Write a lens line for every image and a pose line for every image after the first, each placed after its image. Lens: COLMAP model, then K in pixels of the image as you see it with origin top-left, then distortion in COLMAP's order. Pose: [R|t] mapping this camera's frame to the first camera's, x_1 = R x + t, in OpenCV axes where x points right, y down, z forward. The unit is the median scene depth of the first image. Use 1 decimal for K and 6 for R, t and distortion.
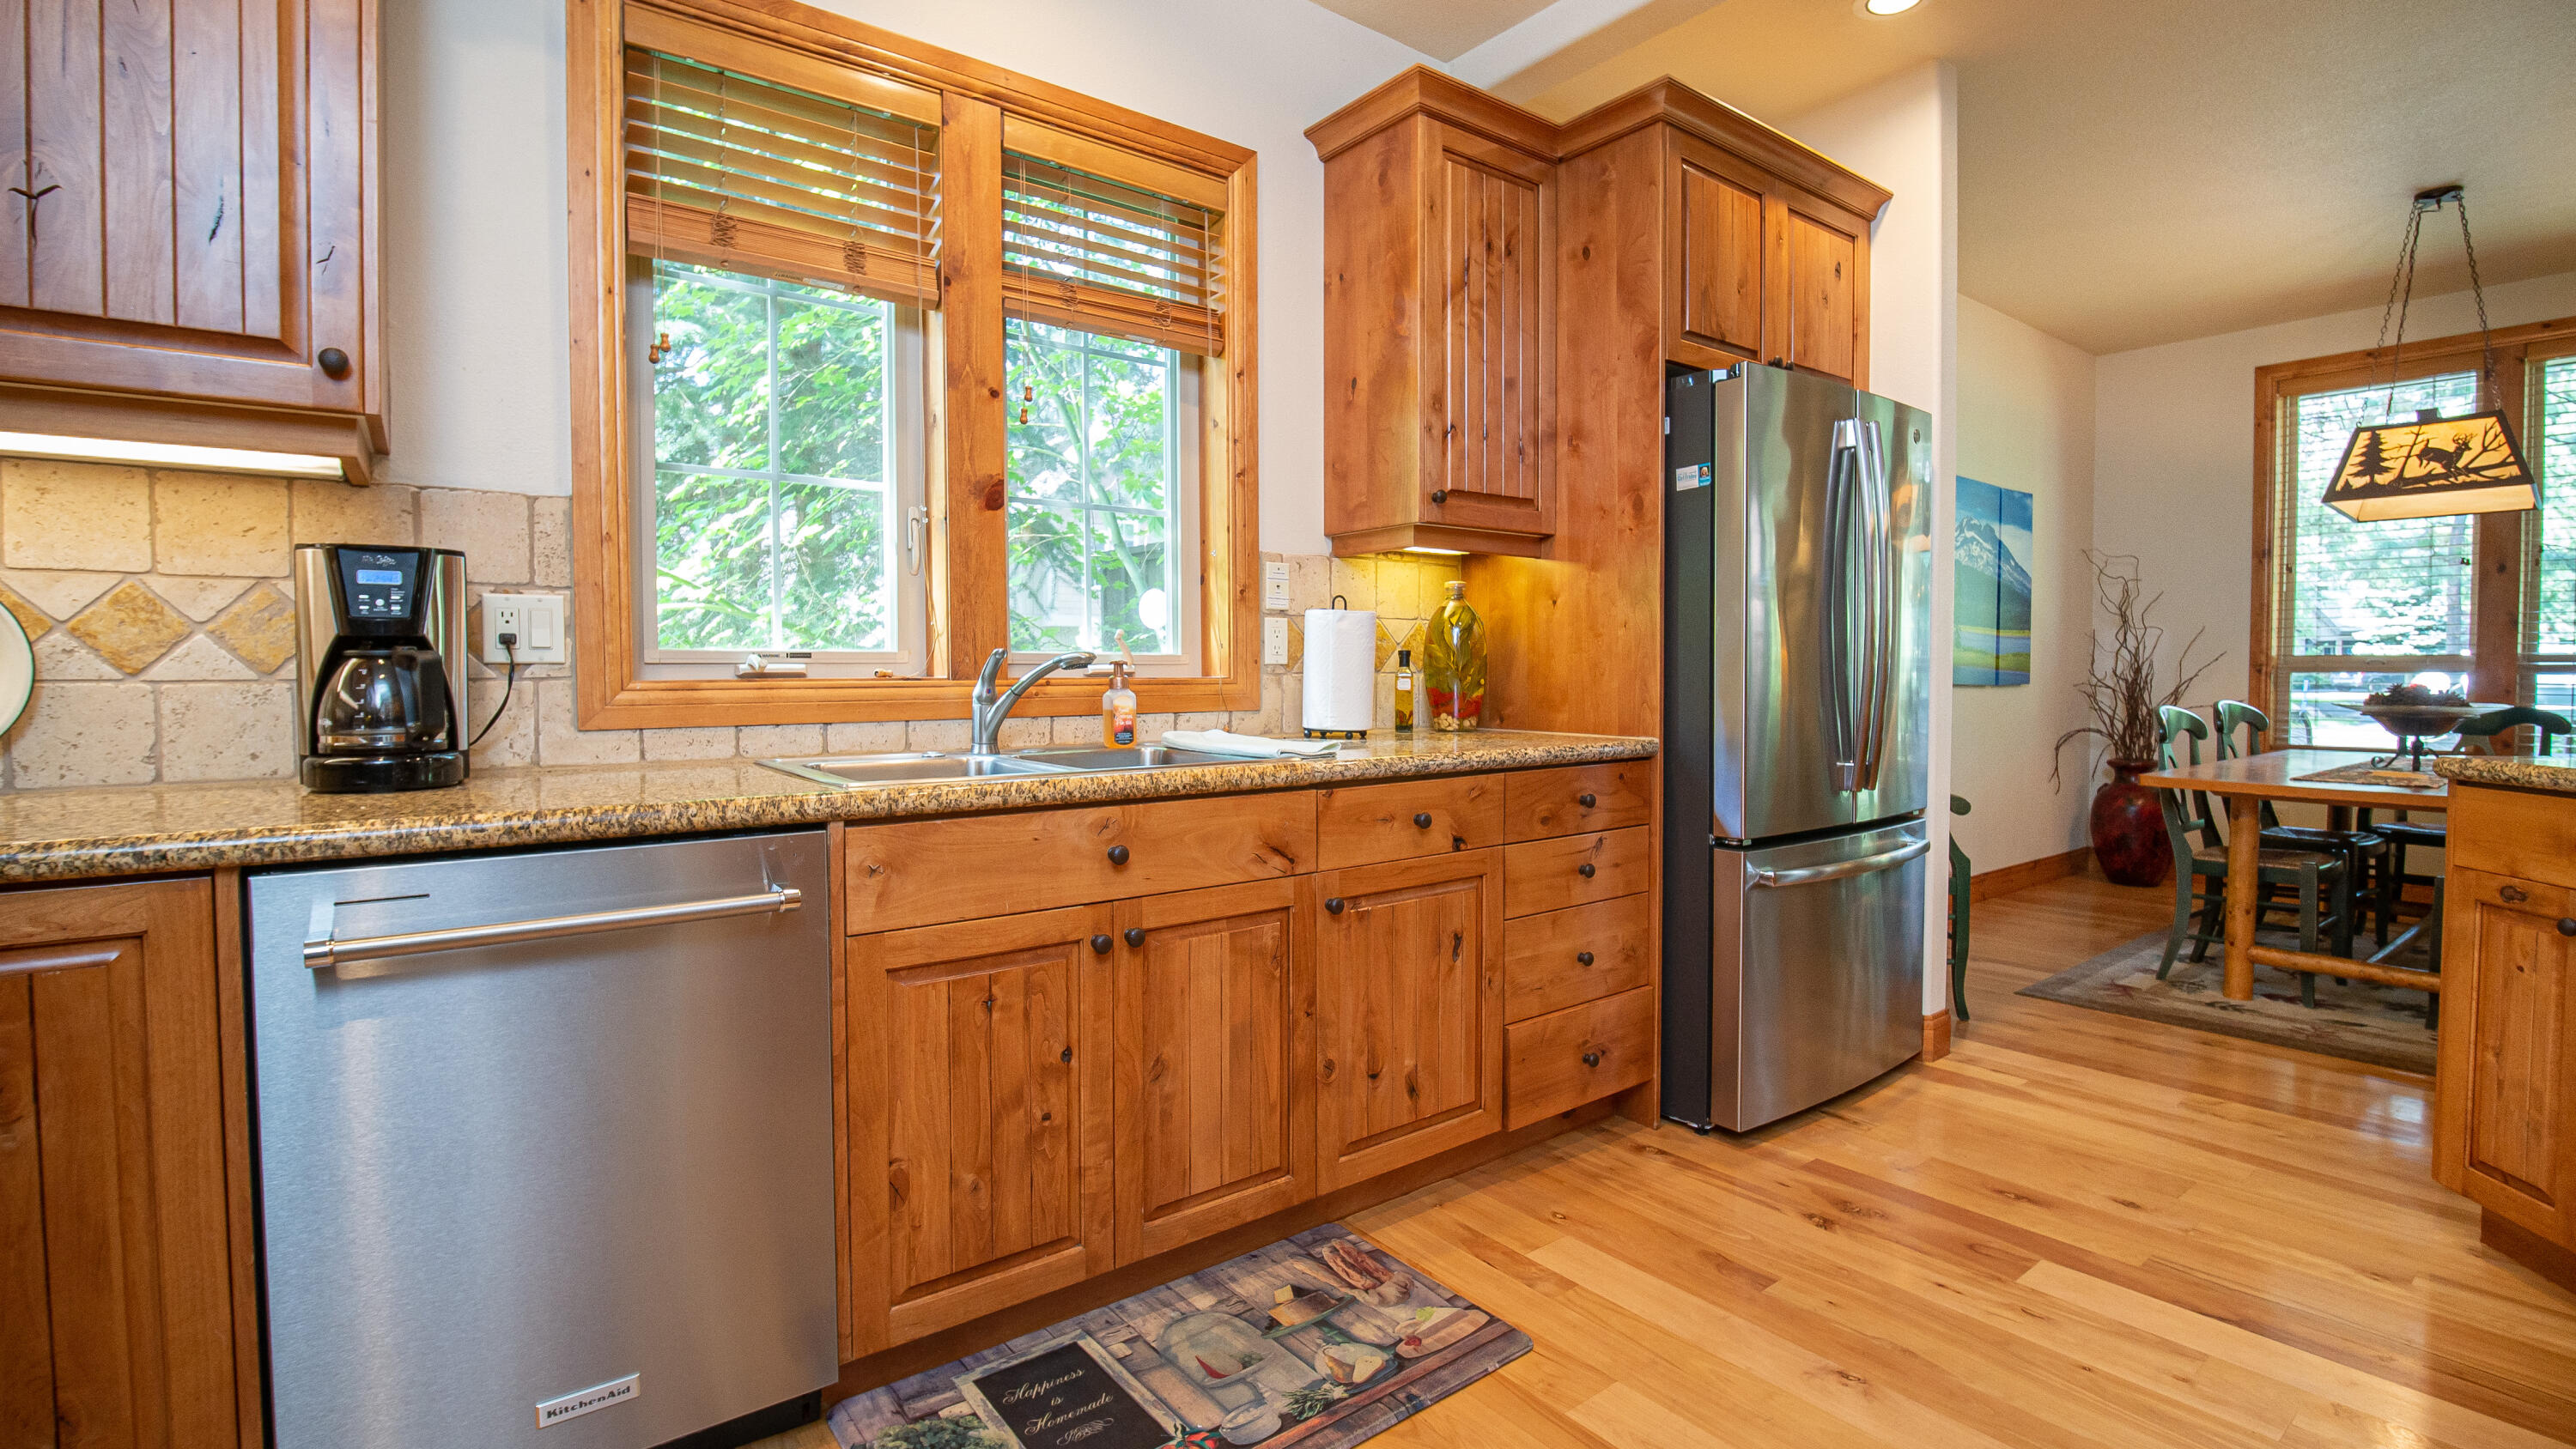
lens RADIAL K [[1140.8, 0, 1281.2], [0, 1140.8, 705.2], [0, 0, 1]] dist [-0.017936, -0.001070]
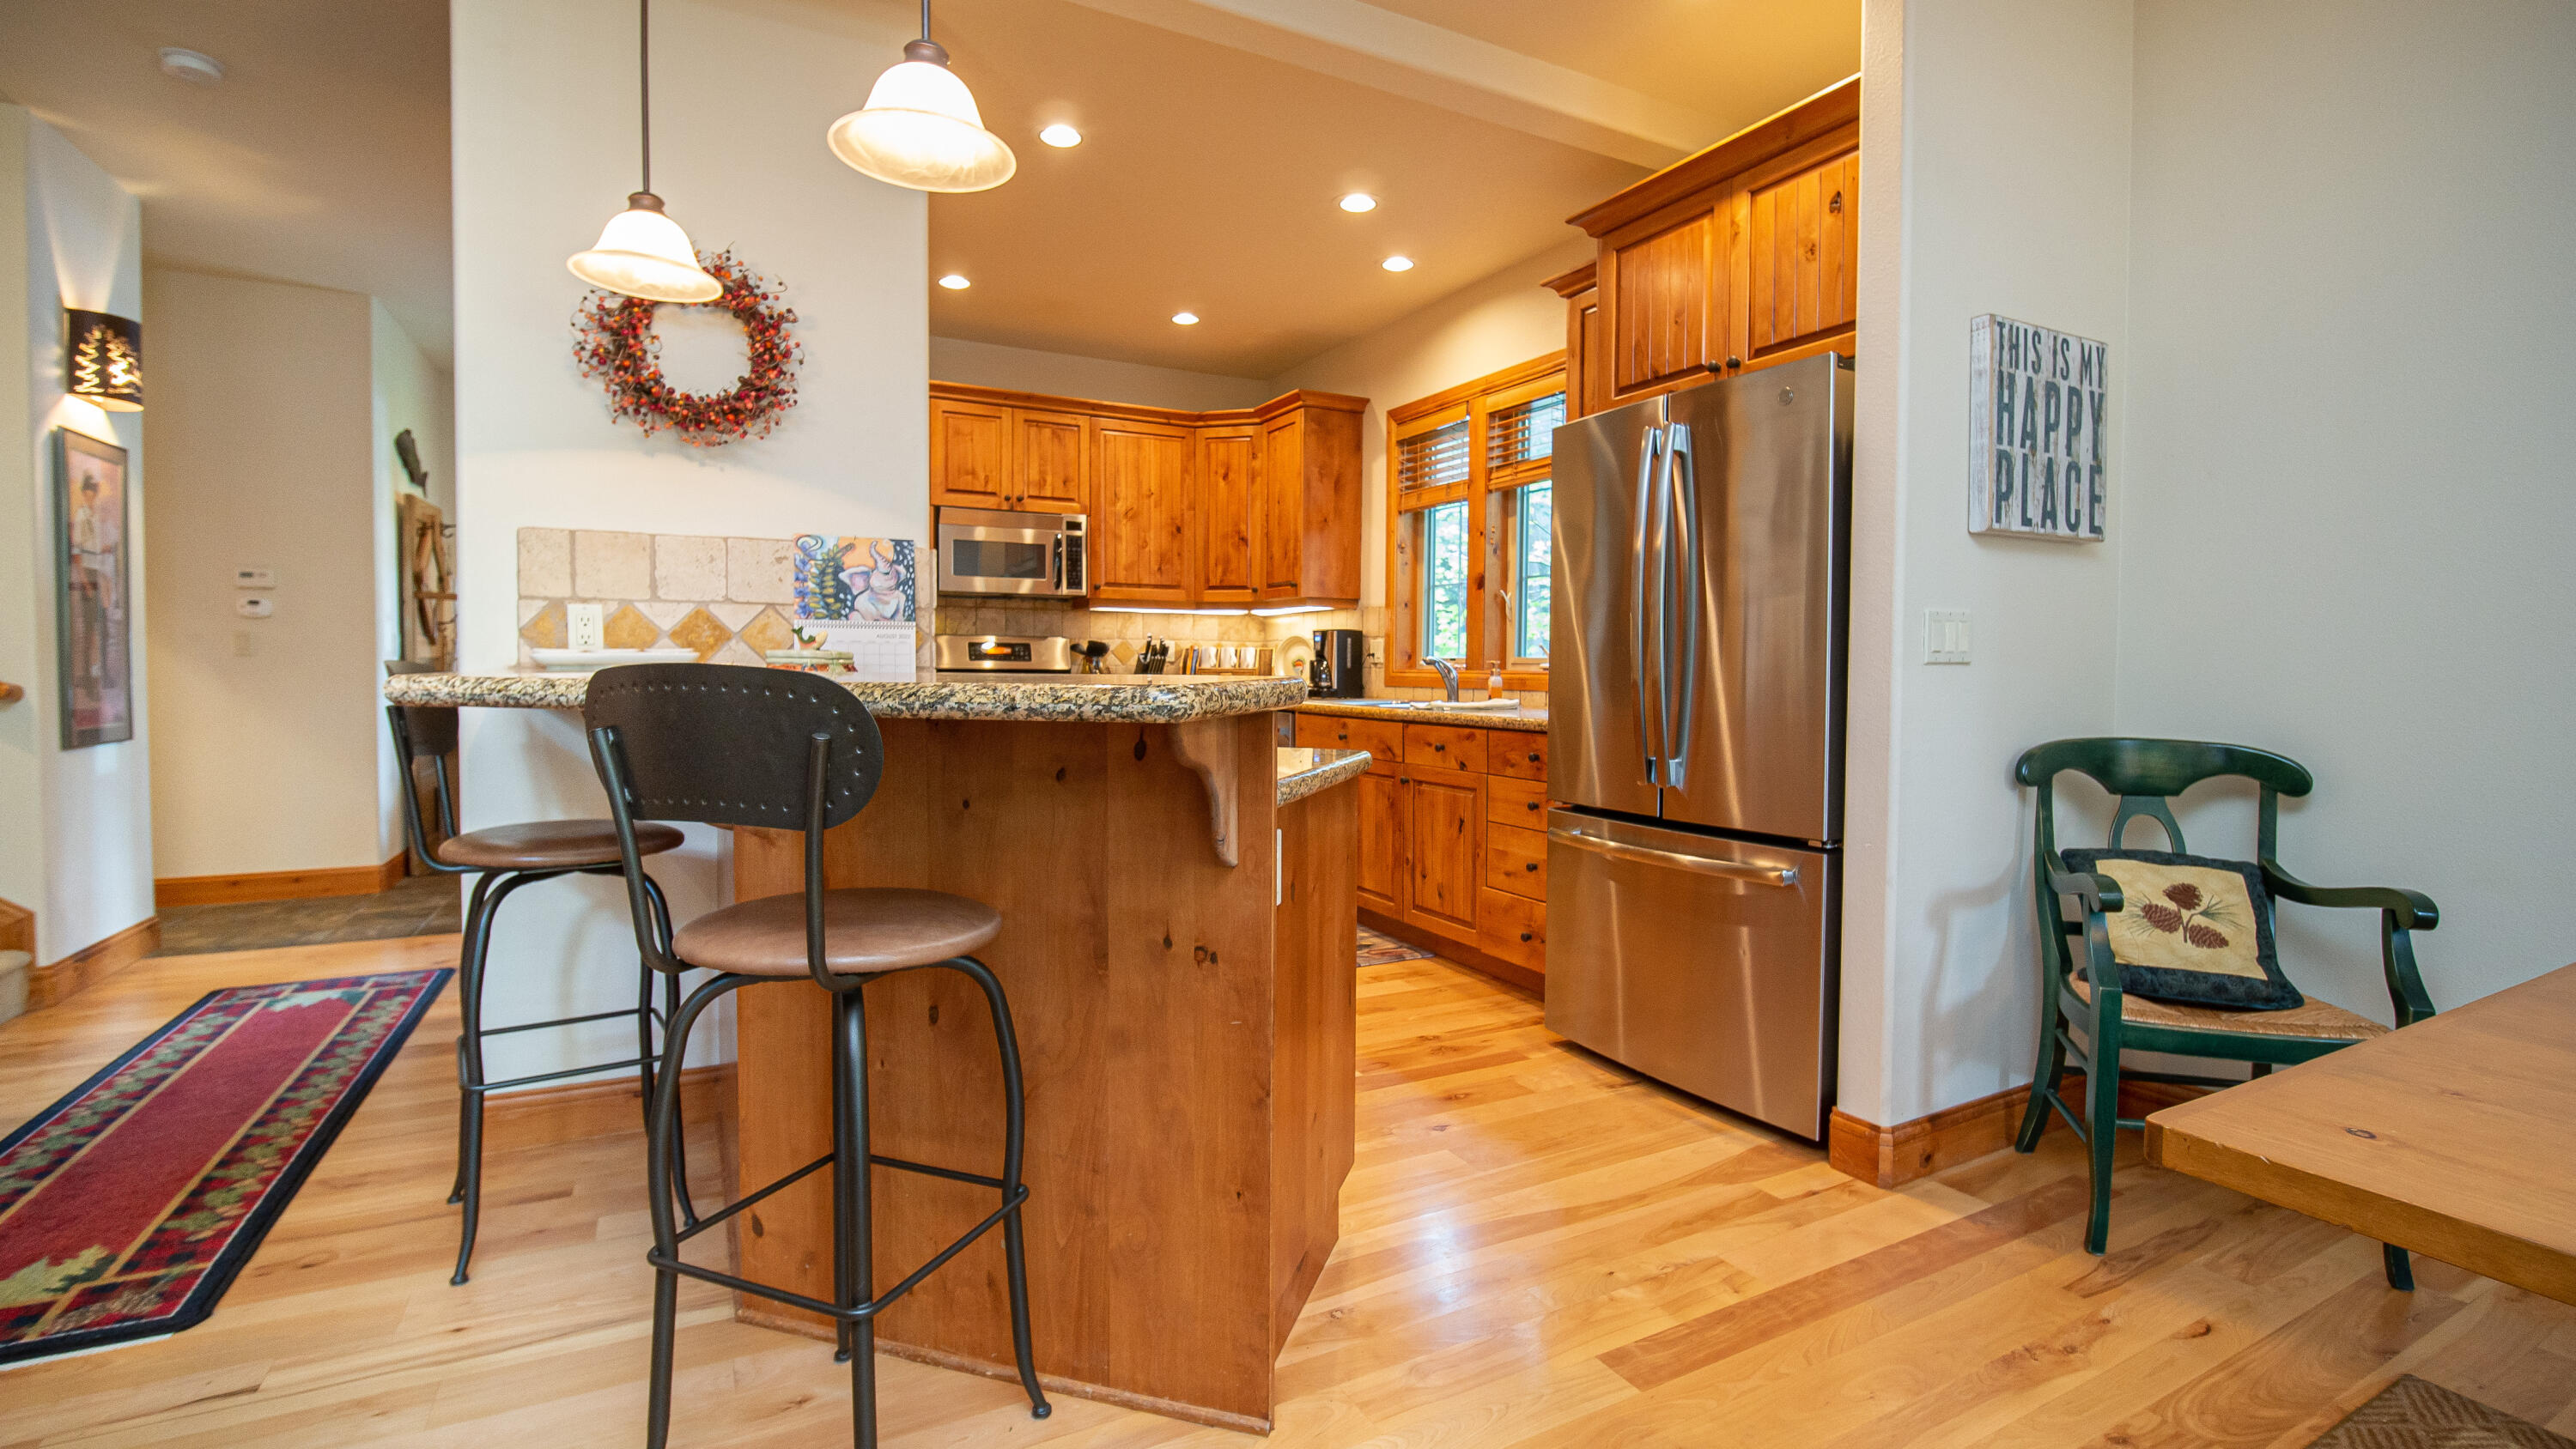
lens RADIAL K [[1140.8, 0, 1281.2], [0, 1140.8, 705.2], [0, 0, 1]] dist [-0.017936, -0.001070]
pose [[-0.159243, 0.035996, -0.986583, 1.800936], [-0.037605, 0.998389, 0.042497, -0.033435], [0.986523, 0.043868, -0.157632, 0.939550]]
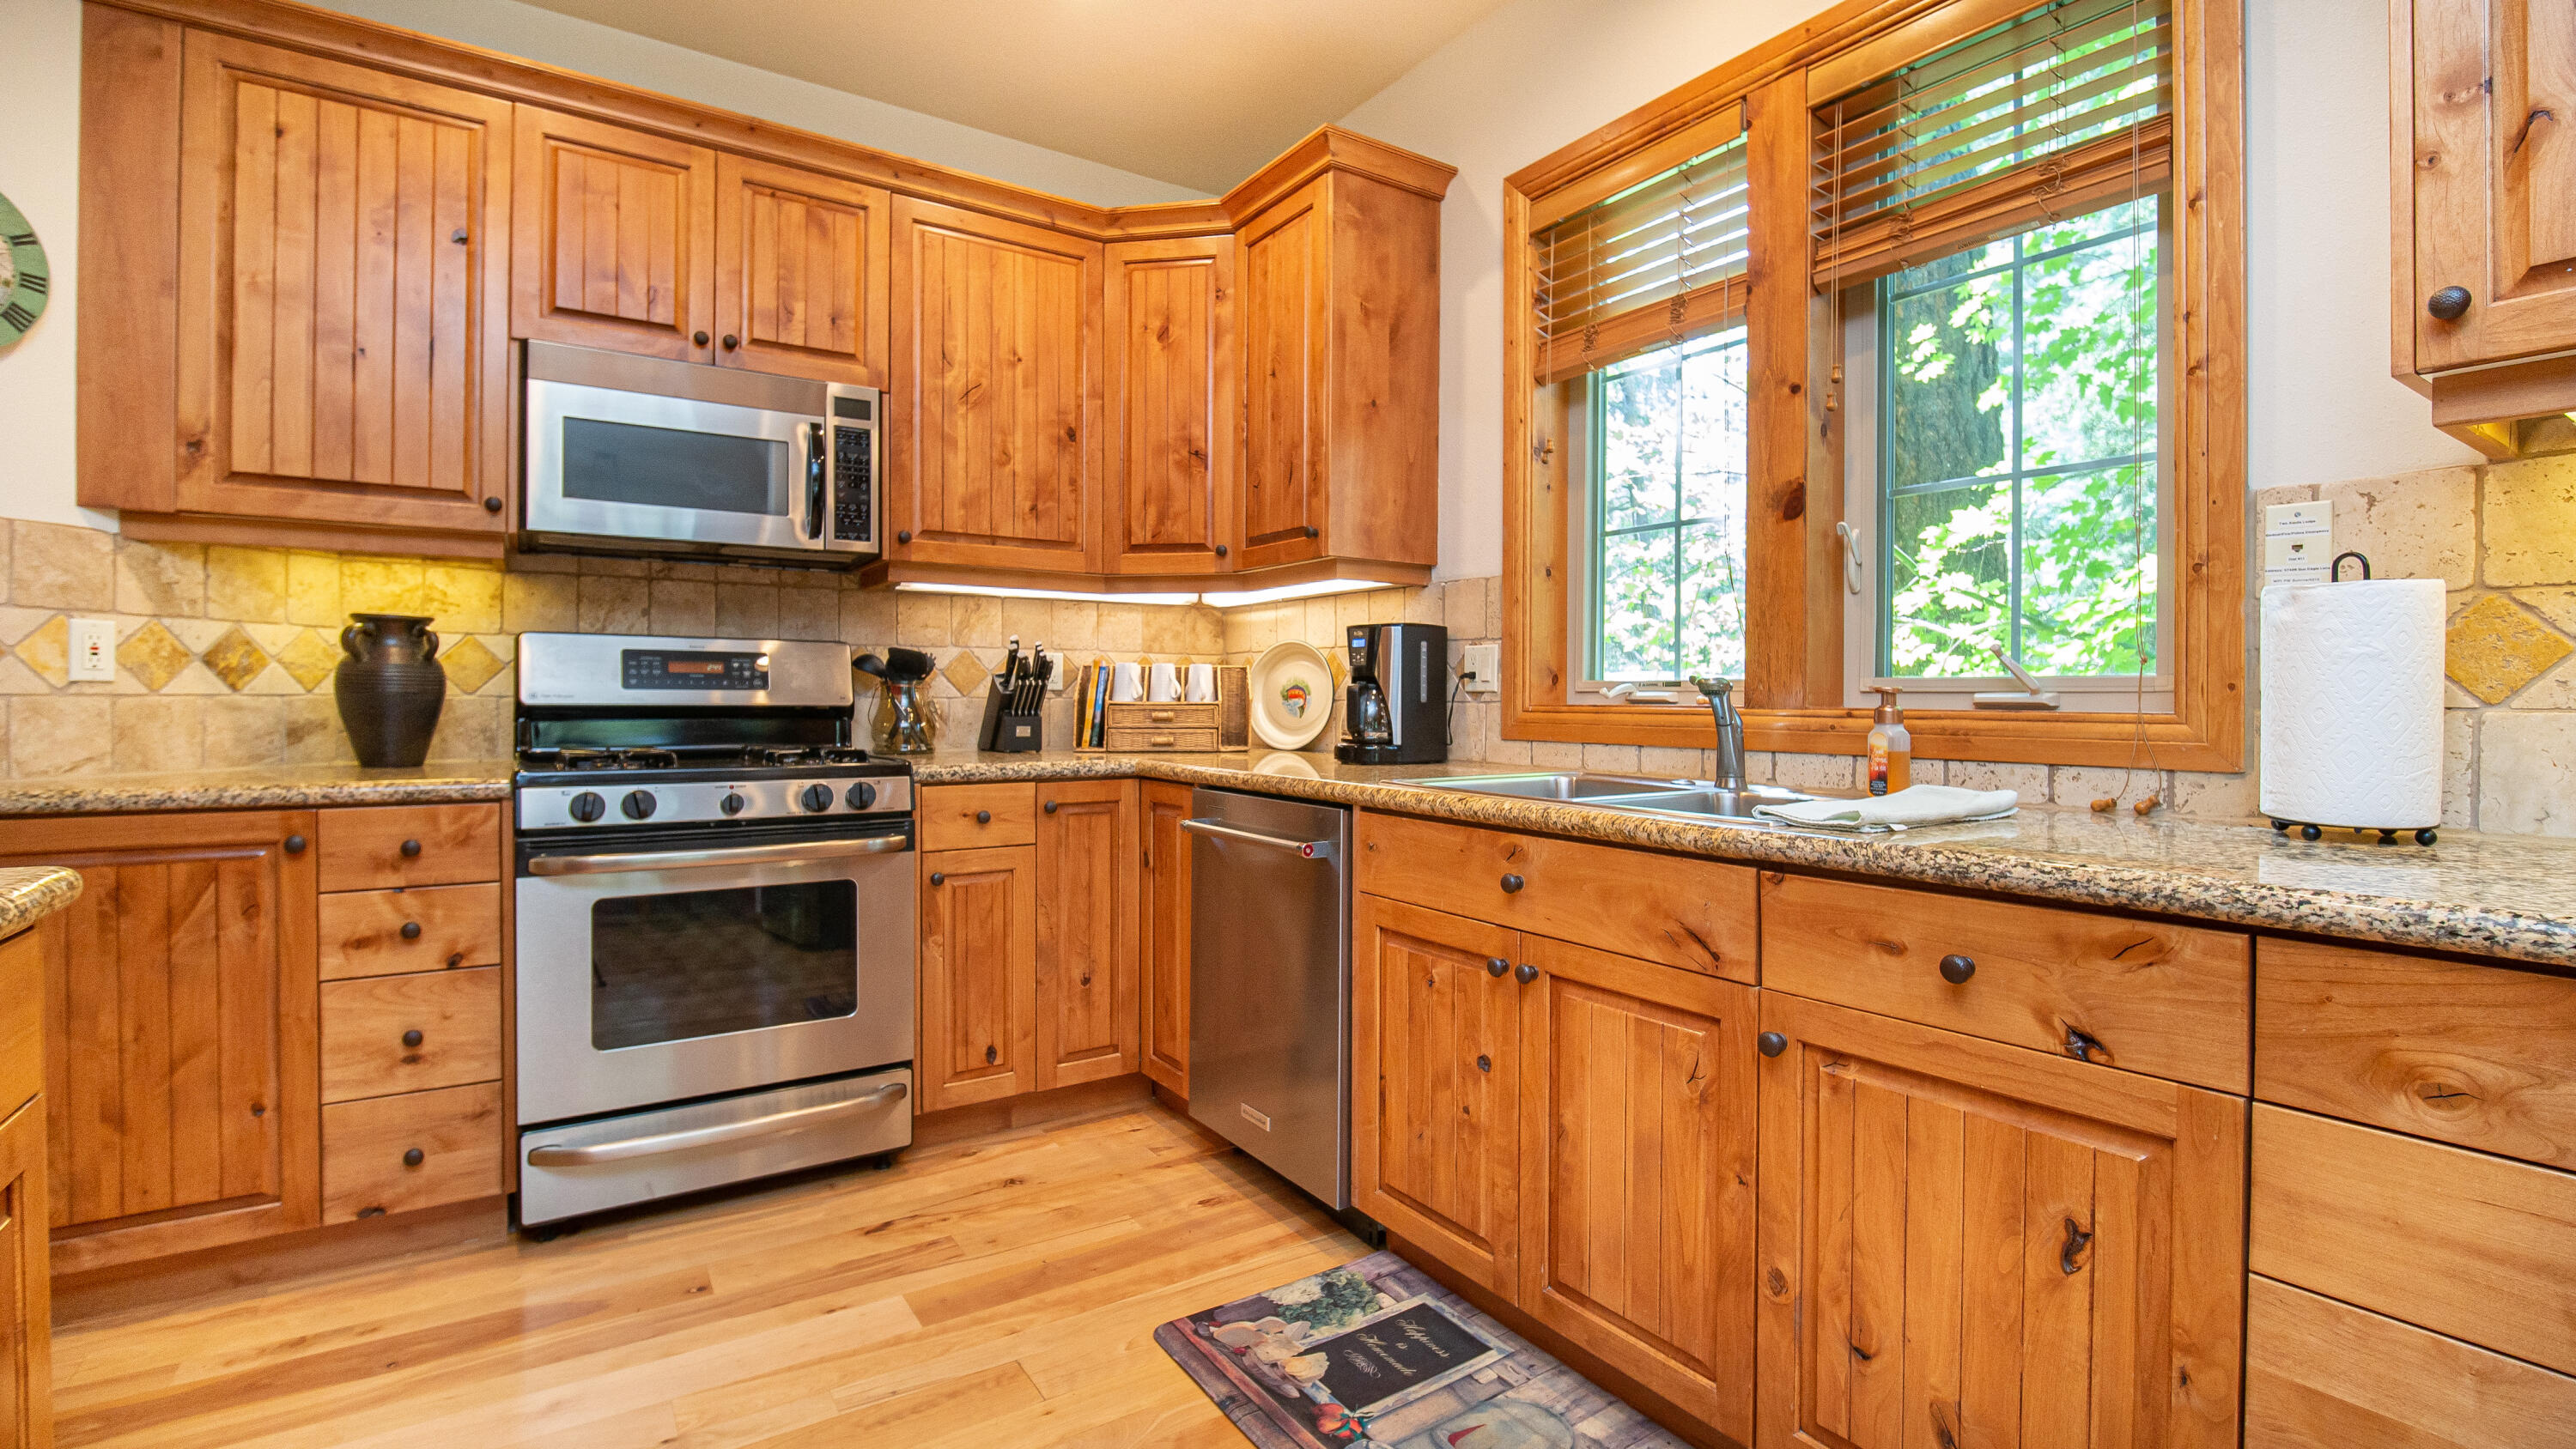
lens RADIAL K [[1140.8, 0, 1281.2], [0, 1140.8, 705.2], [0, 0, 1]] dist [-0.017936, -0.001070]
pose [[-0.059530, 0.009703, -0.998179, 0.634636], [-0.036447, 0.999265, 0.011888, -0.021047], [0.997561, 0.037088, -0.059133, 0.631660]]
